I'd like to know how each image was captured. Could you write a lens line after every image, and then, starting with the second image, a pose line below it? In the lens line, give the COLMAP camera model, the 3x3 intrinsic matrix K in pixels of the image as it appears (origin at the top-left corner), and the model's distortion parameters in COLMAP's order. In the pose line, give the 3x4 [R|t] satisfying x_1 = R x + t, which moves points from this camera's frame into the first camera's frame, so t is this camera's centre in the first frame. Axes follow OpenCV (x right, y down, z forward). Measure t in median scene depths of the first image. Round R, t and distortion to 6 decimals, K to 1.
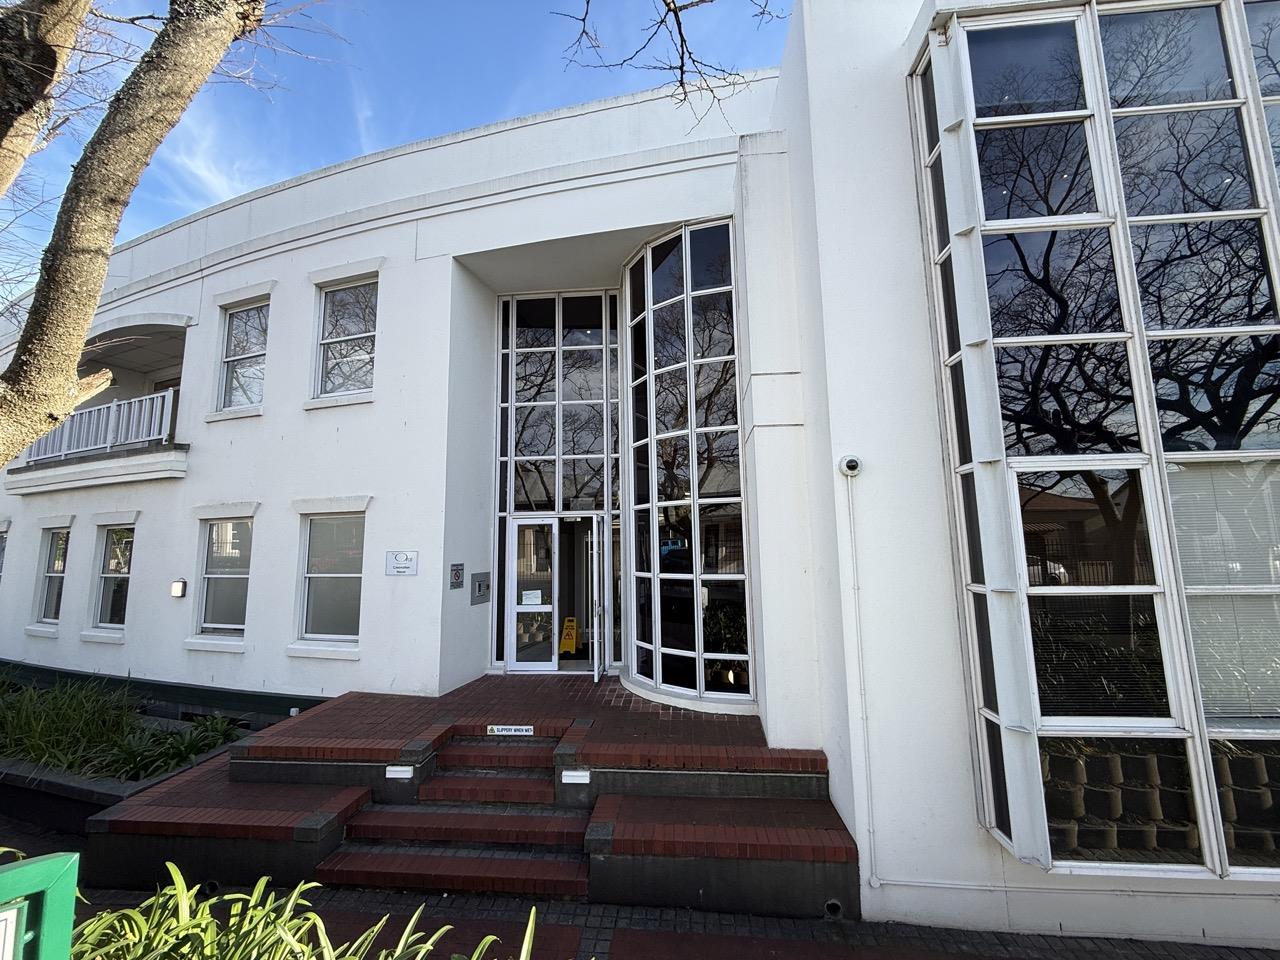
lens RADIAL K [[511.3, 0, 637.2], [0, 511.3, 479.2], [0, 0, 1]] dist [-0.000118, -0.000200]
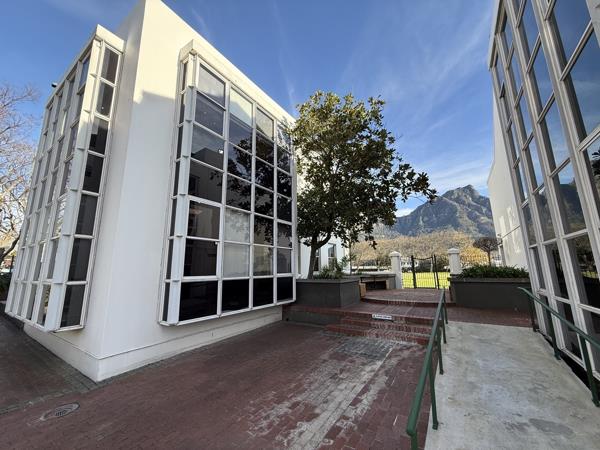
lens RADIAL K [[239.7, 0, 298.7], [0, 239.7, 224.6], [0, 0, 1]] dist [-0.000118, -0.000200]
pose [[0.482163, 0.173444, 0.858741, -0.171973], [-0.105198, 0.984577, -0.139794, 0.276874], [-0.869743, -0.022934, 0.492973, -0.310544]]
